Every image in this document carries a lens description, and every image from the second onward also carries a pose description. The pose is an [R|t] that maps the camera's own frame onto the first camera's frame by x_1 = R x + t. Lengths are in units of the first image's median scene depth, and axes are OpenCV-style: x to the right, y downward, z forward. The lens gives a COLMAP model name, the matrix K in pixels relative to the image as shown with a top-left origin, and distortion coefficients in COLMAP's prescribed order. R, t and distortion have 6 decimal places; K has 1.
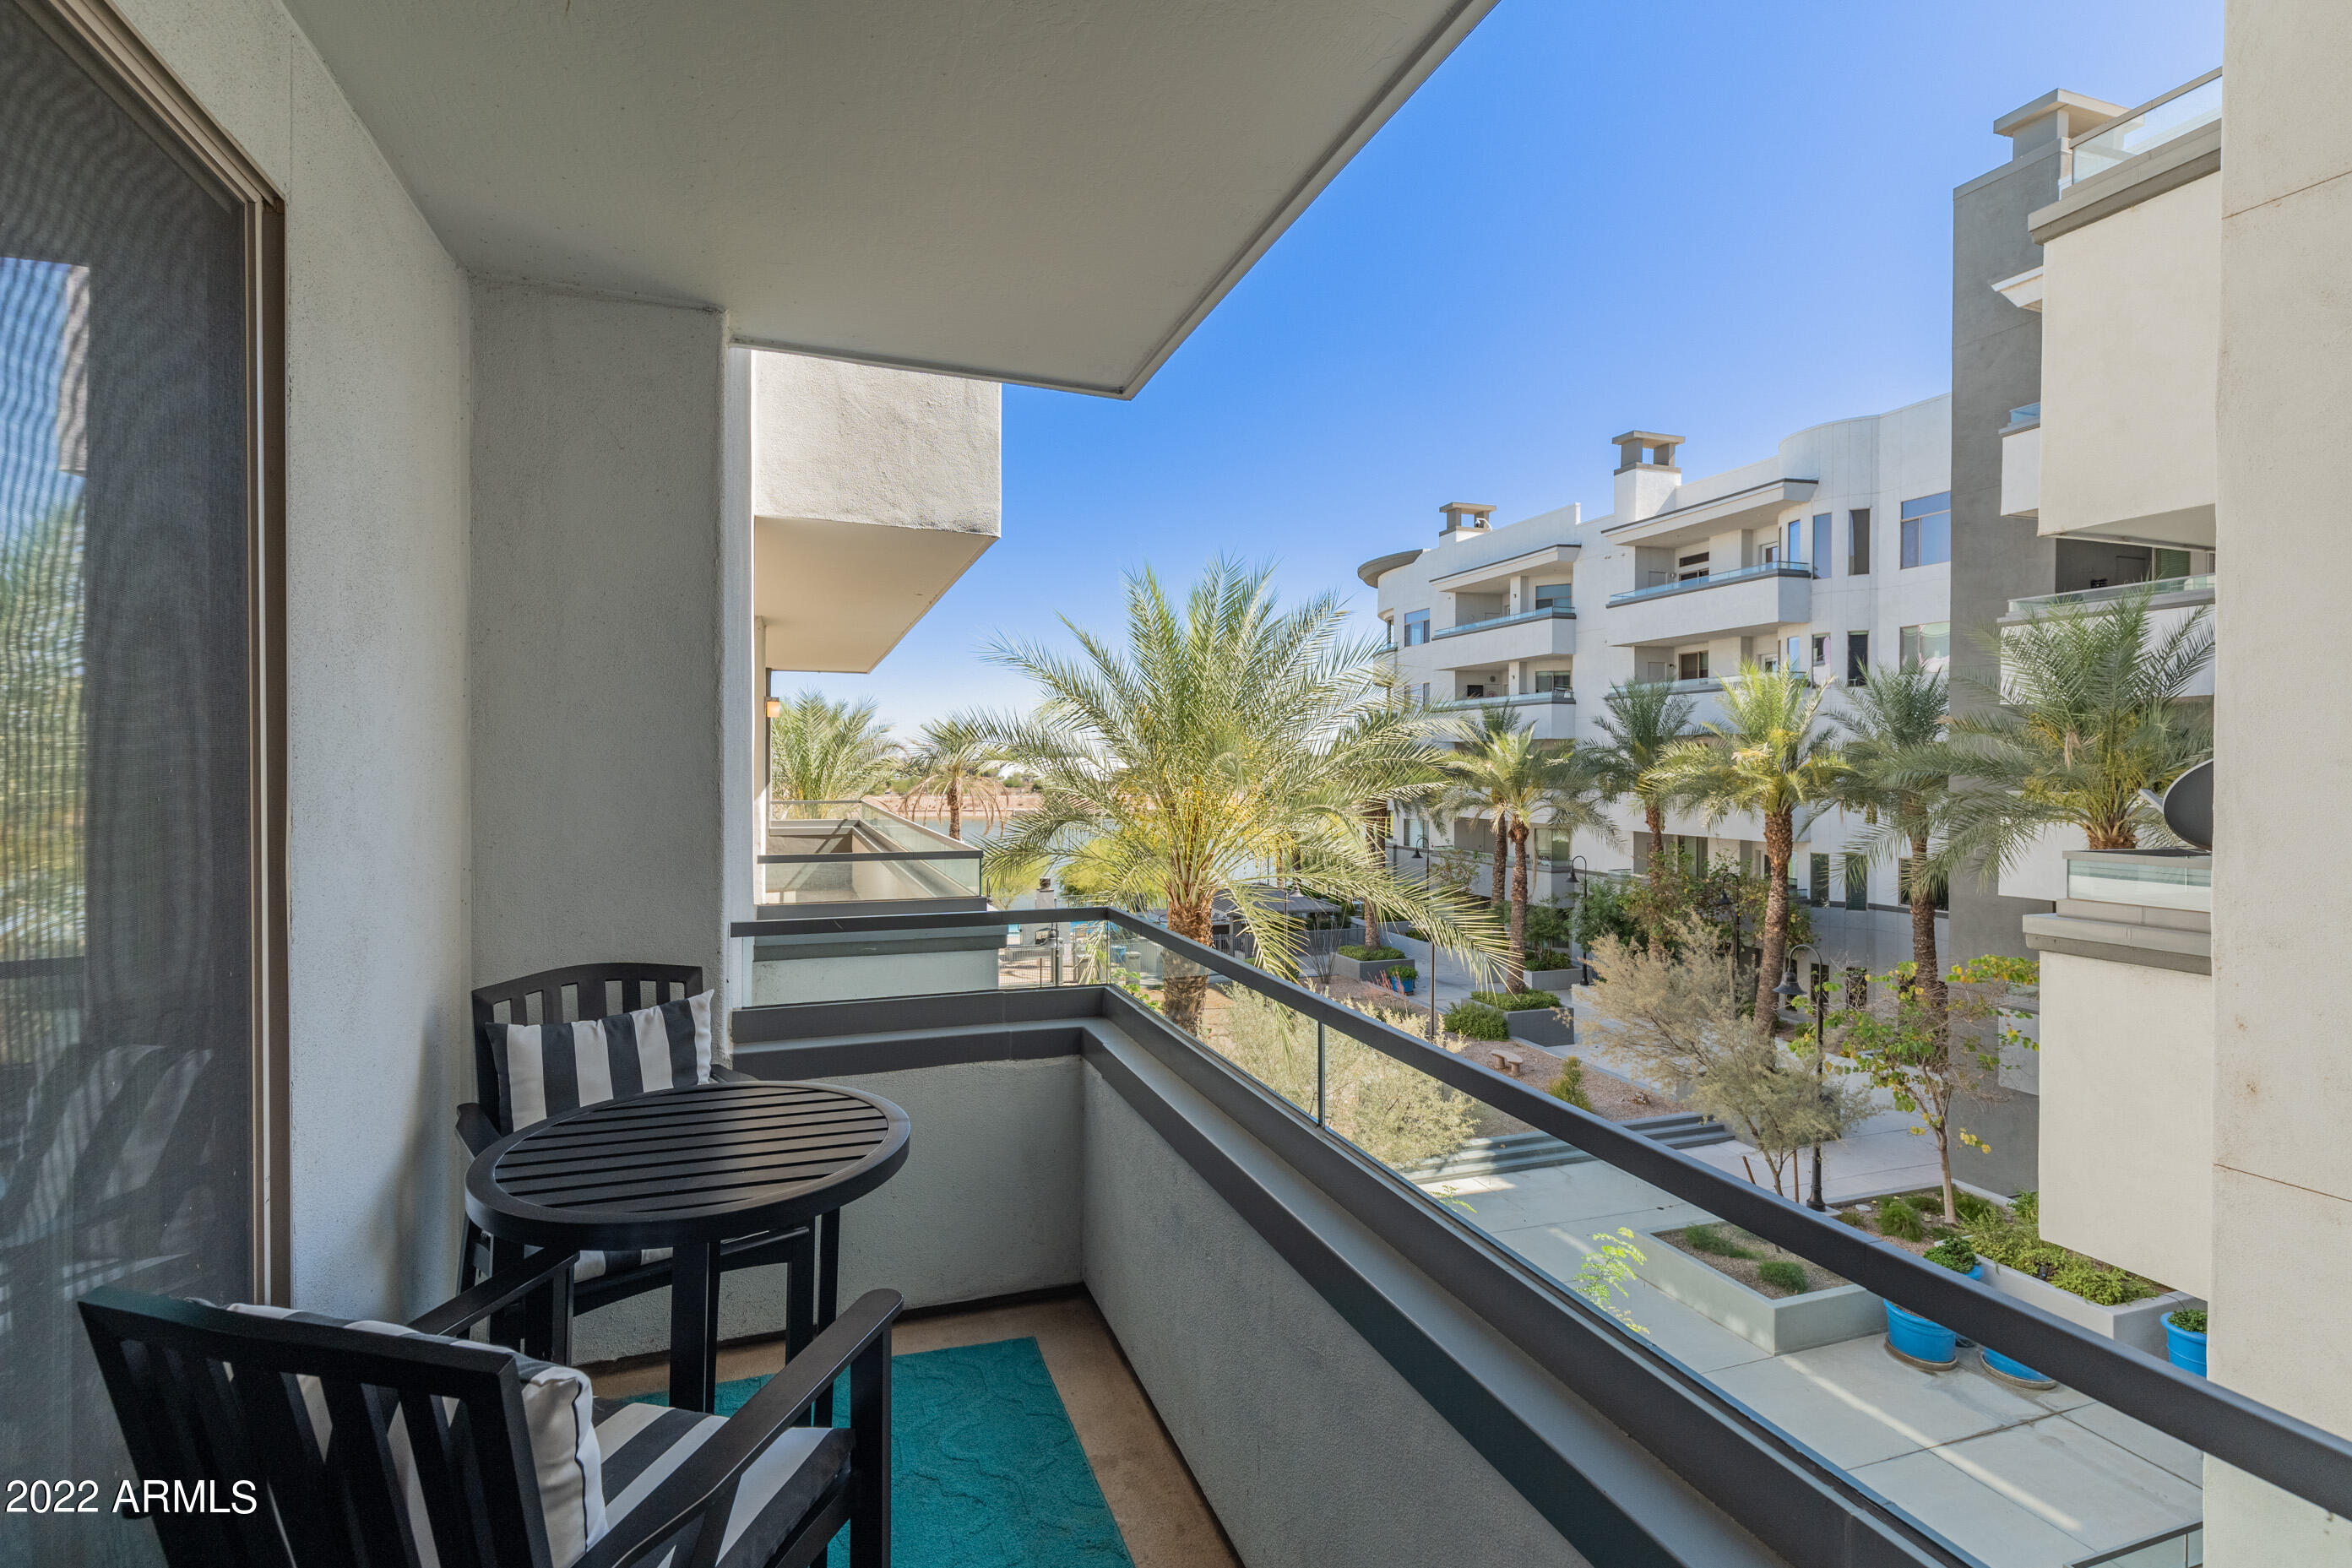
lens RADIAL K [[1077.8, 0, 1146.9], [0, 1077.8, 748.5], [0, 0, 1]] dist [0.005269, 0.001101]
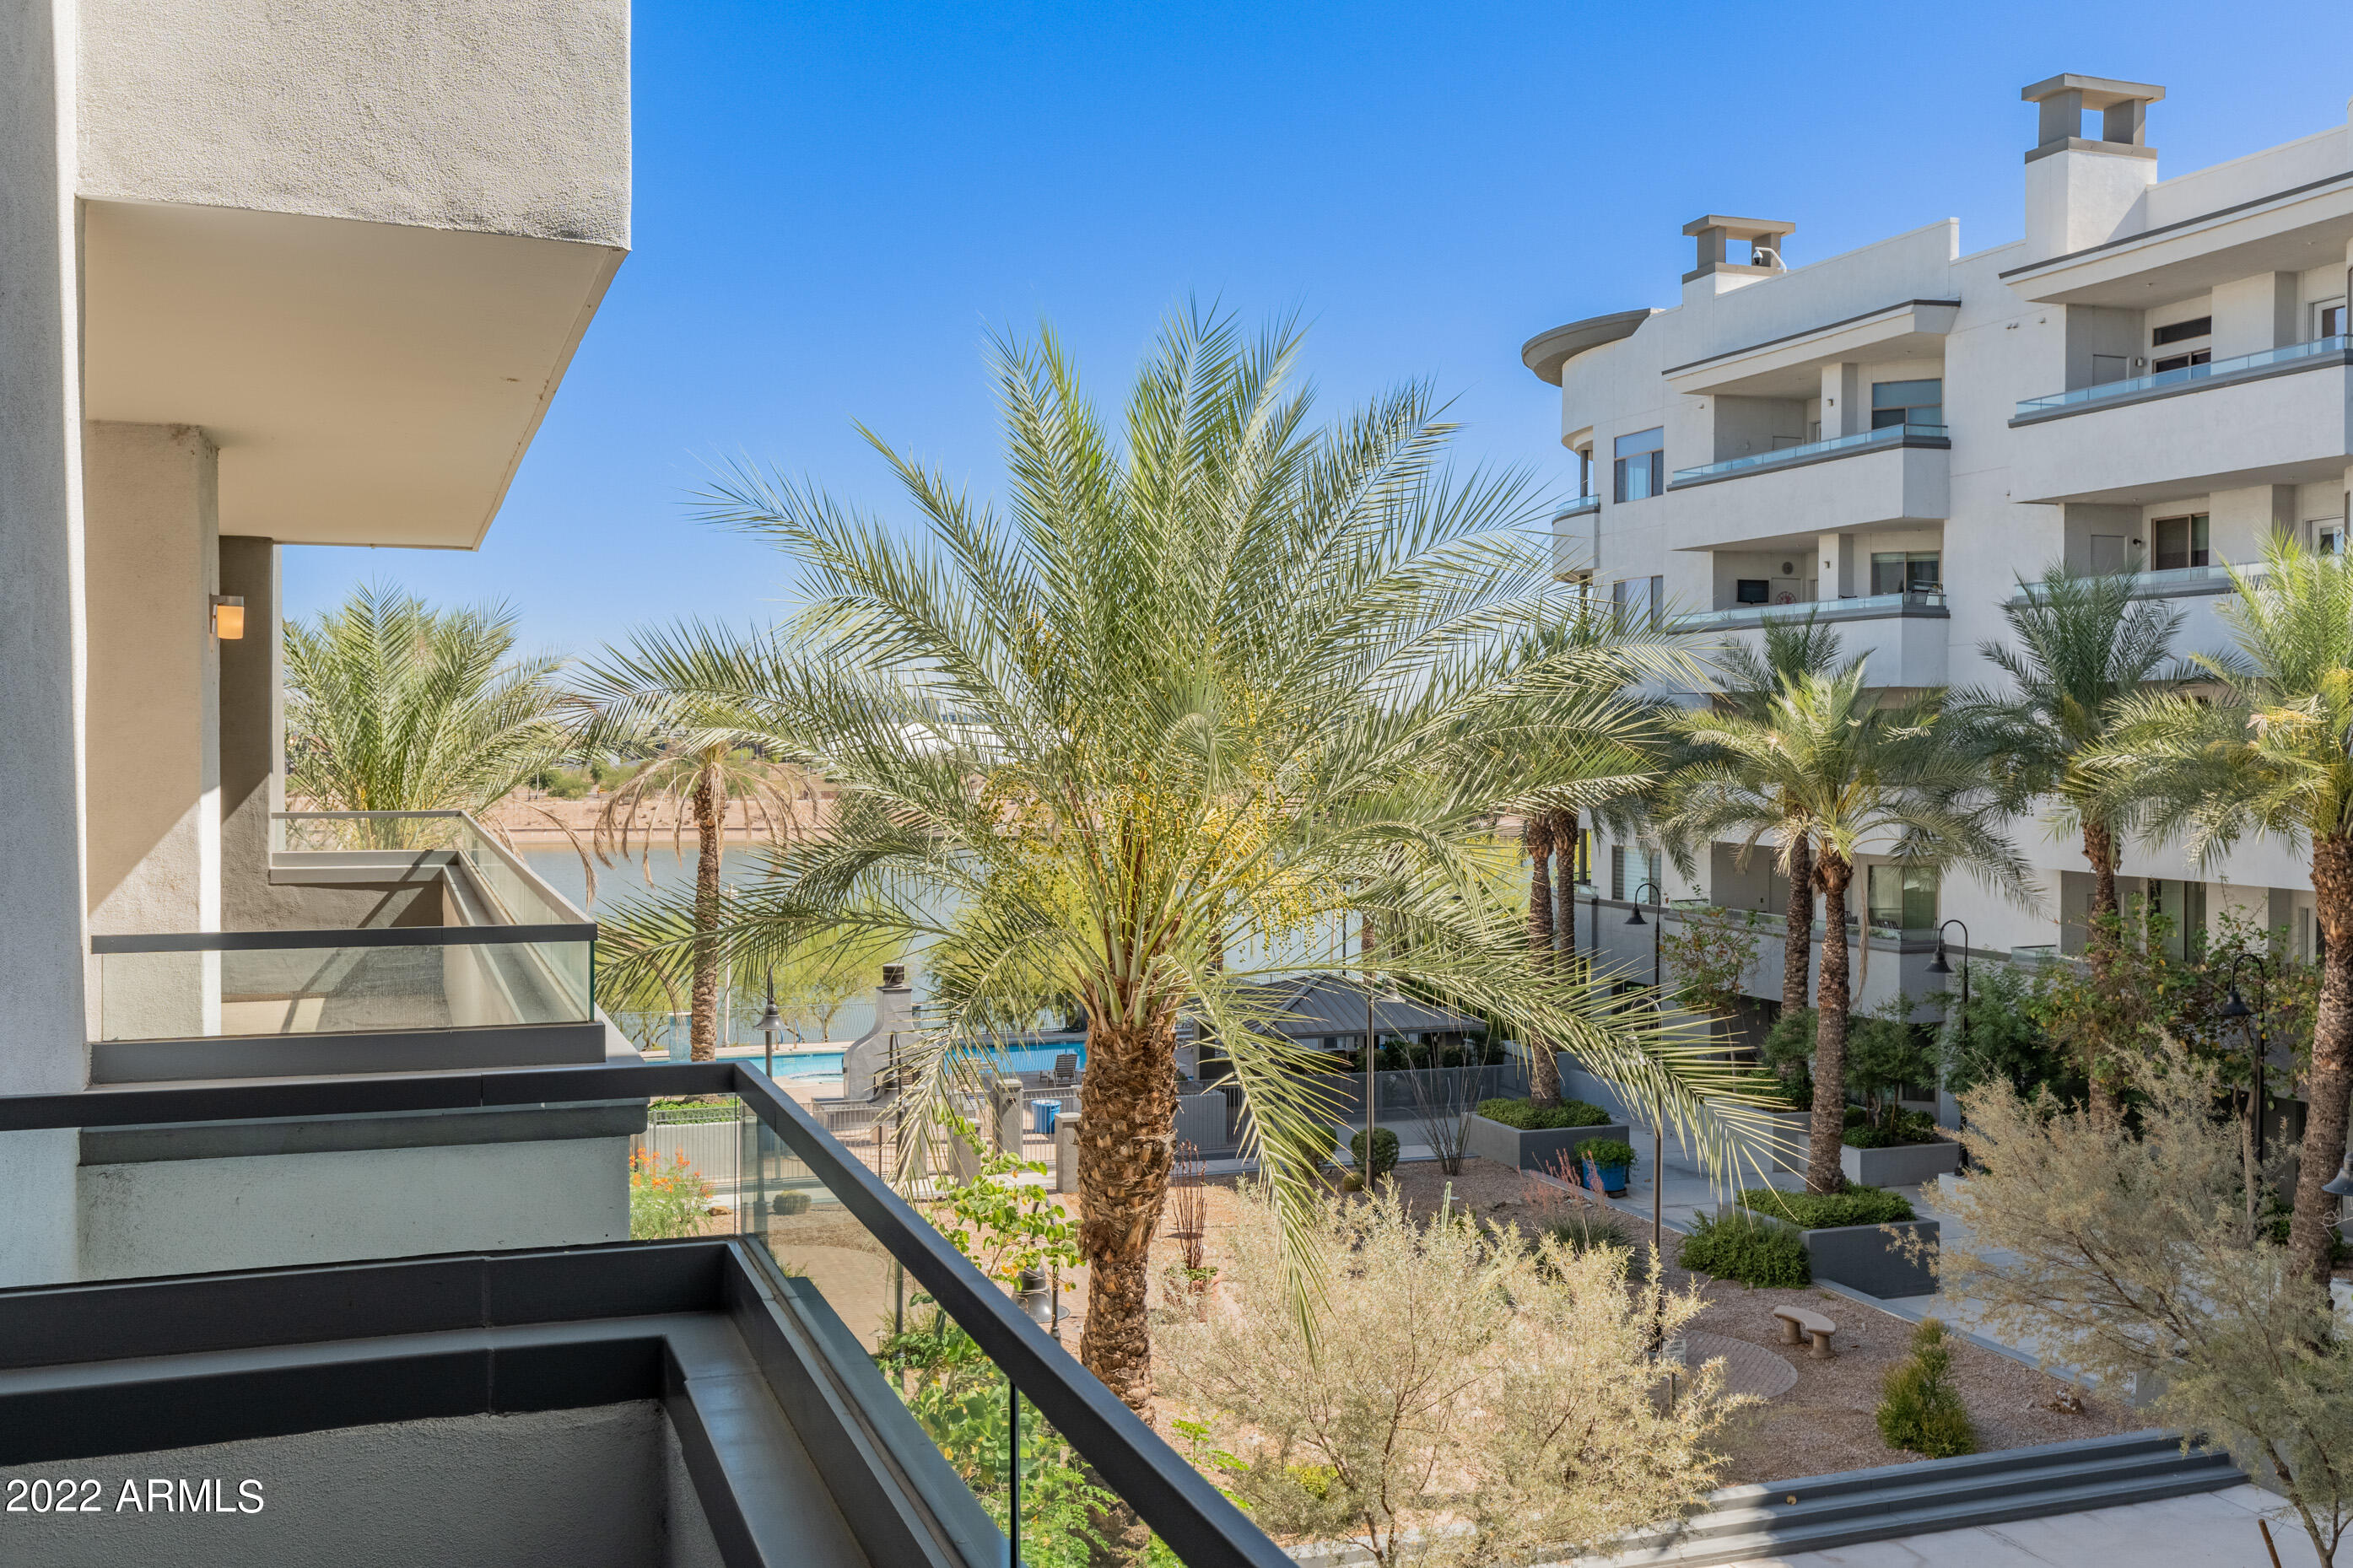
lens RADIAL K [[2132.8, 0, 1170.7], [0, 2132.8, 723.9], [0, 0, 1]] dist [0.001475, 0.000000]
pose [[0.999765, 0.001068, 0.021637, 0.025391], [-0.001257, 0.999961, 0.008742, -0.000028], [-0.021626, -0.008767, 0.999728, 0.024690]]
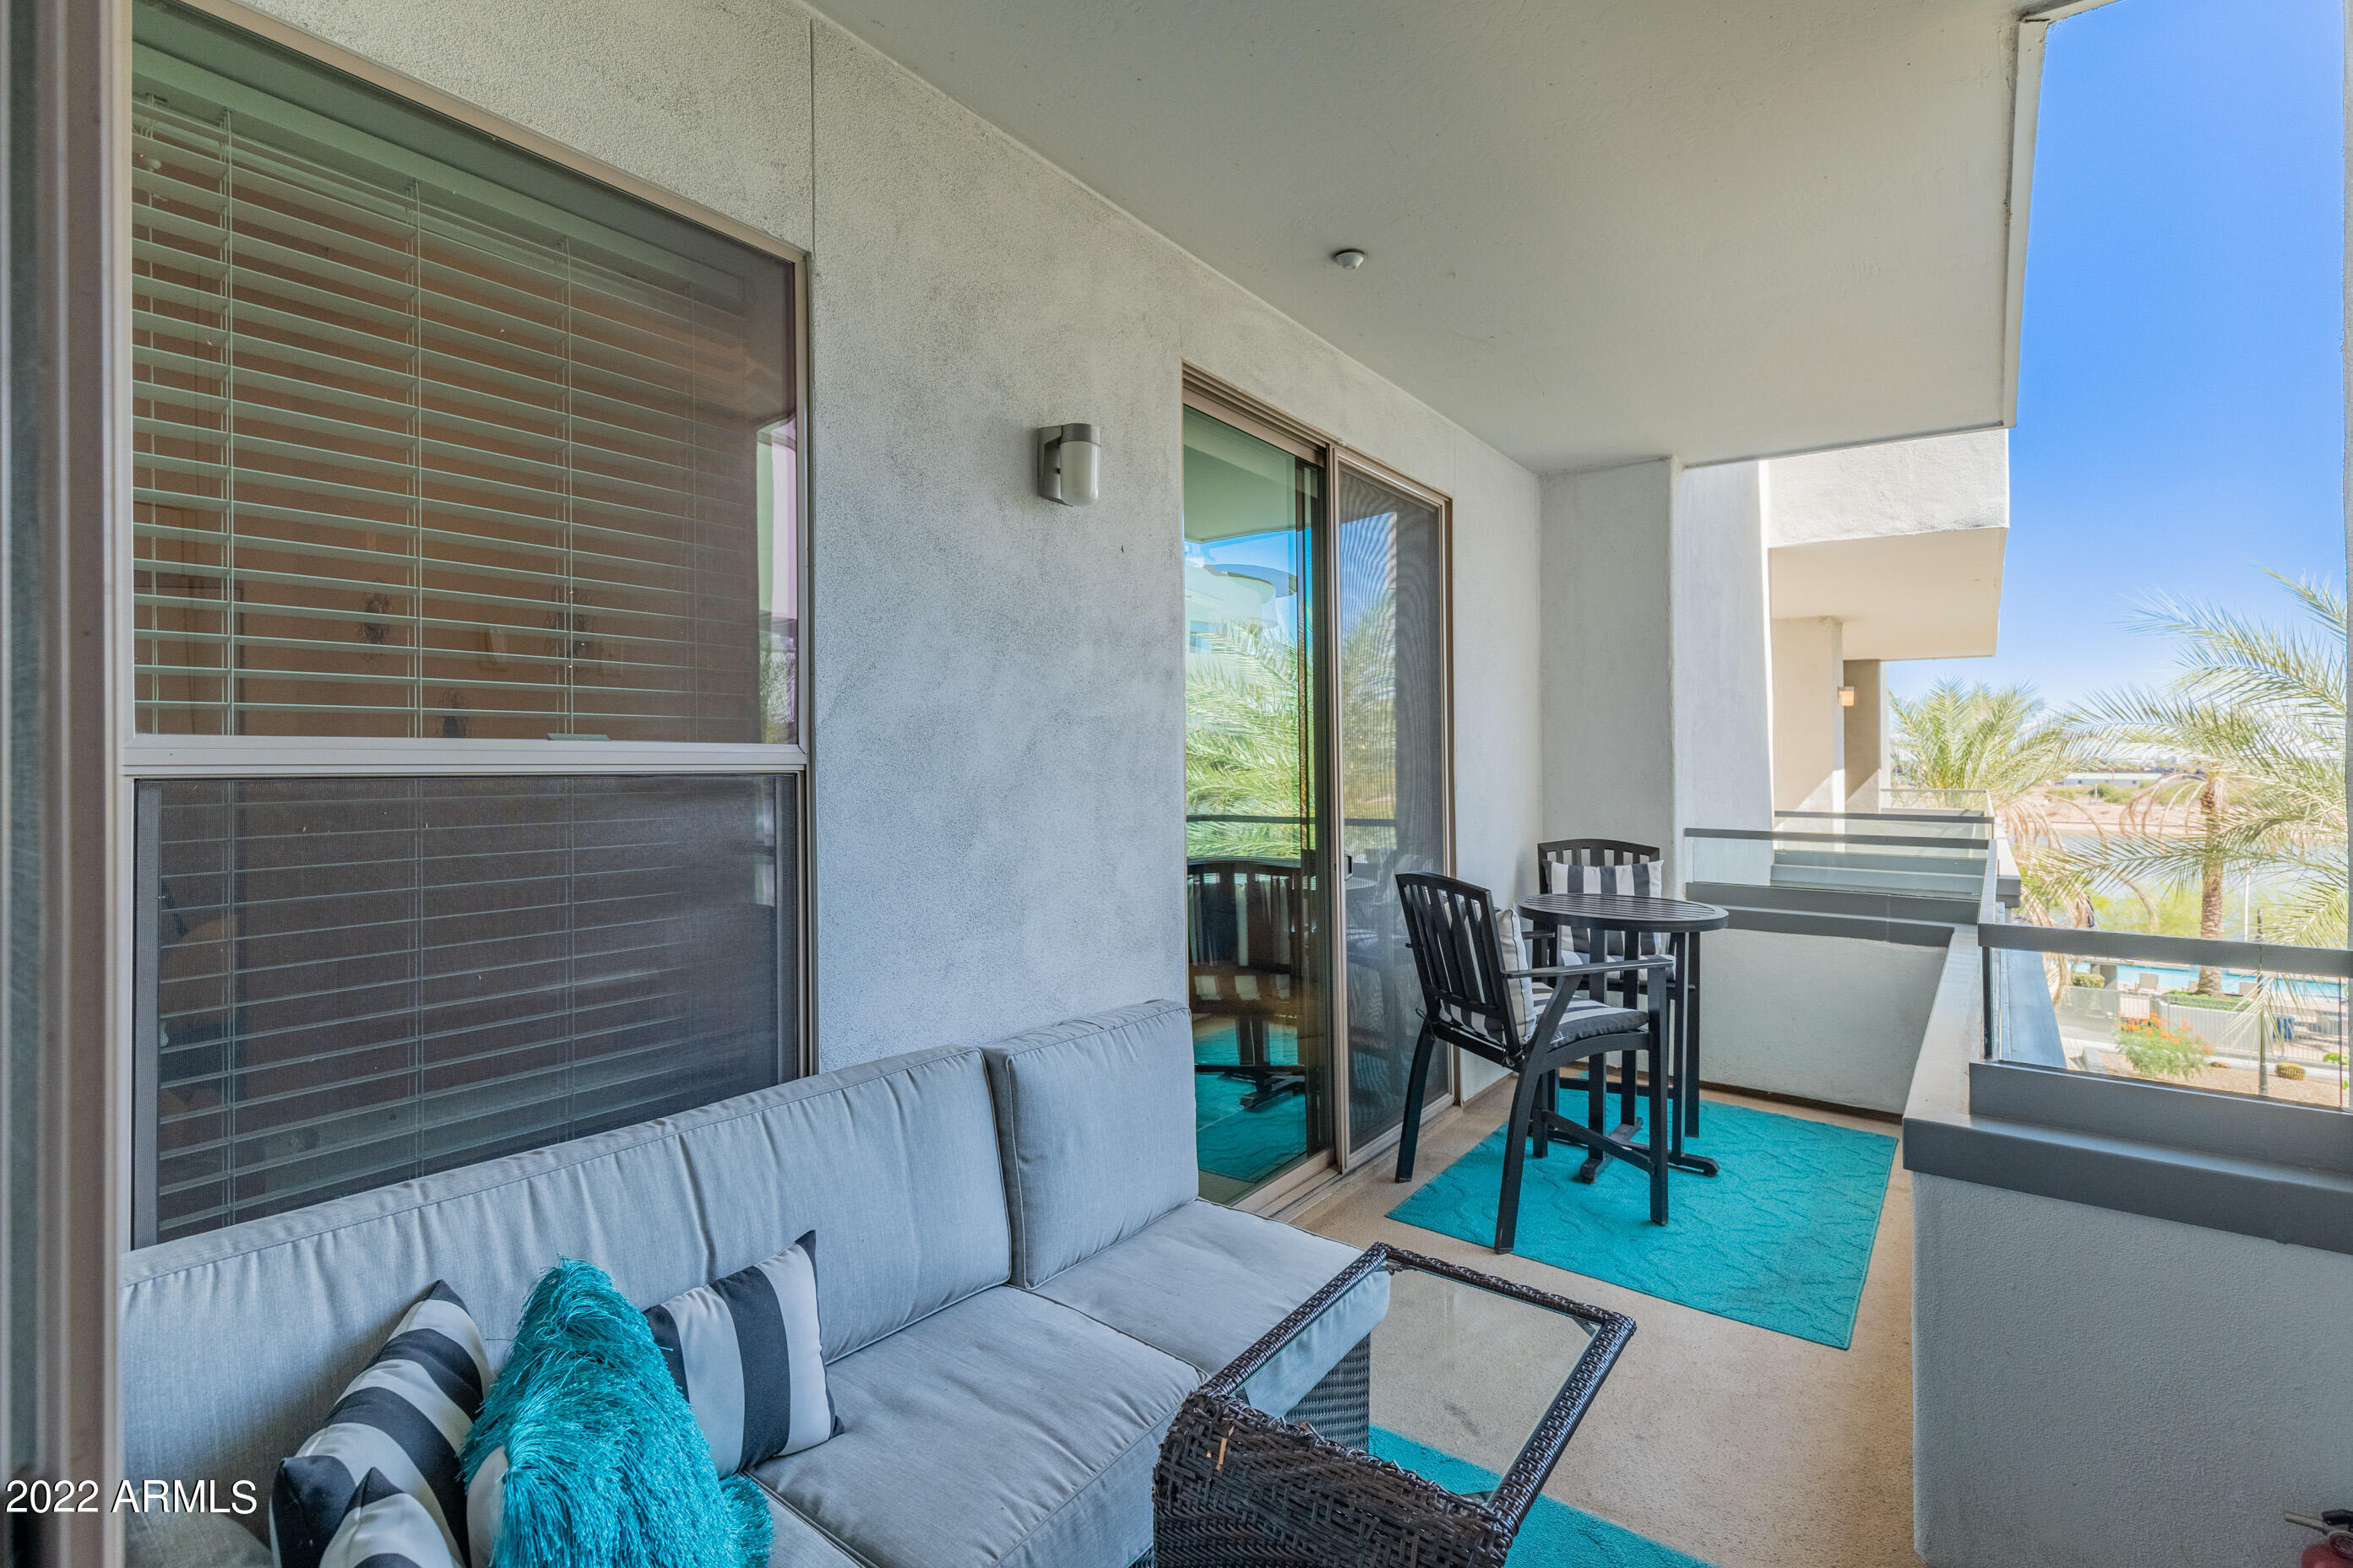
lens RADIAL K [[1078.2, 0, 1173.7], [0, 1078.2, 762.5], [0, 0, 1]] dist [0.005269, 0.001101]
pose [[0.557481, 0.000151, -0.830190, 0.098251], [0.008924, 0.999941, 0.006175, 0.008637], [0.830142, -0.010851, 0.557446, -0.099863]]
